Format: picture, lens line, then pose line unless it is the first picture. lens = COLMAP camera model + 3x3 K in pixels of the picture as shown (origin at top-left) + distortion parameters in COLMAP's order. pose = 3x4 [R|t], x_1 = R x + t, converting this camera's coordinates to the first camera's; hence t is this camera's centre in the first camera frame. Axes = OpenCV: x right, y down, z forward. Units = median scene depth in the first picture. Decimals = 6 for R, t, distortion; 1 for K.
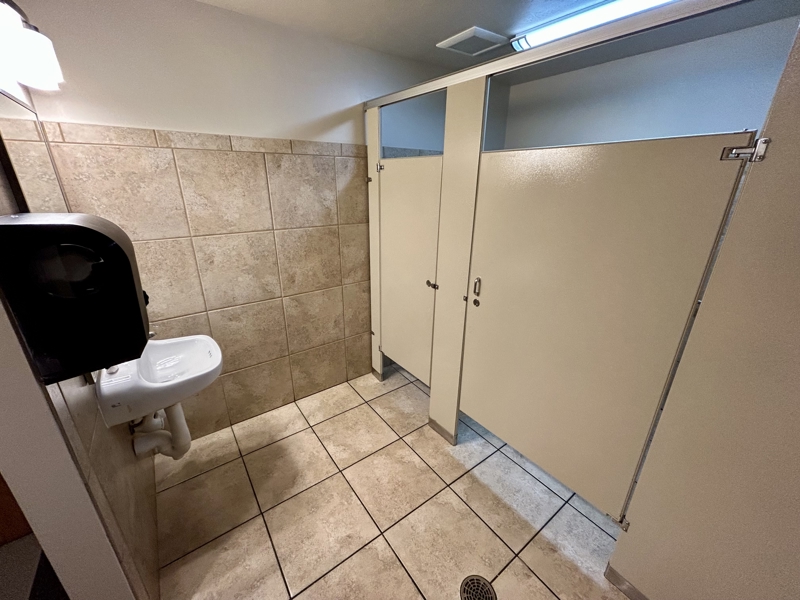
lens RADIAL K [[323.8, 0, 399.1], [0, 323.8, 297.6], [0, 0, 1]] dist [0.003570, 0.001692]
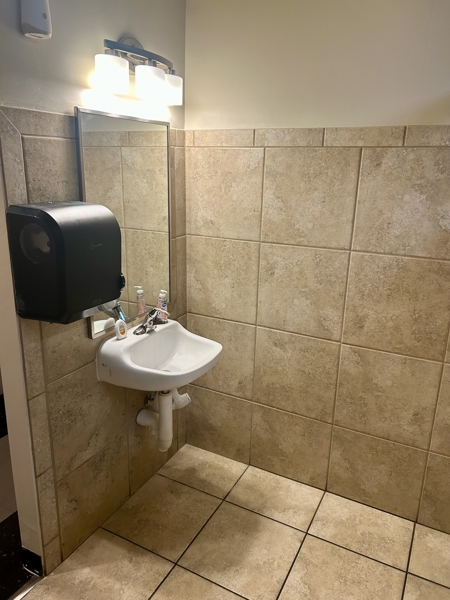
lens RADIAL K [[461.1, 0, 223.6], [0, 461.1, 301.6], [0, 0, 1]] dist [0.062816, -0.043026]
pose [[0.439603, 0.260008, -0.859736, 0.413632], [-0.326836, 0.937871, 0.116520, -0.131110], [0.836617, 0.229770, 0.497270, 0.277588]]
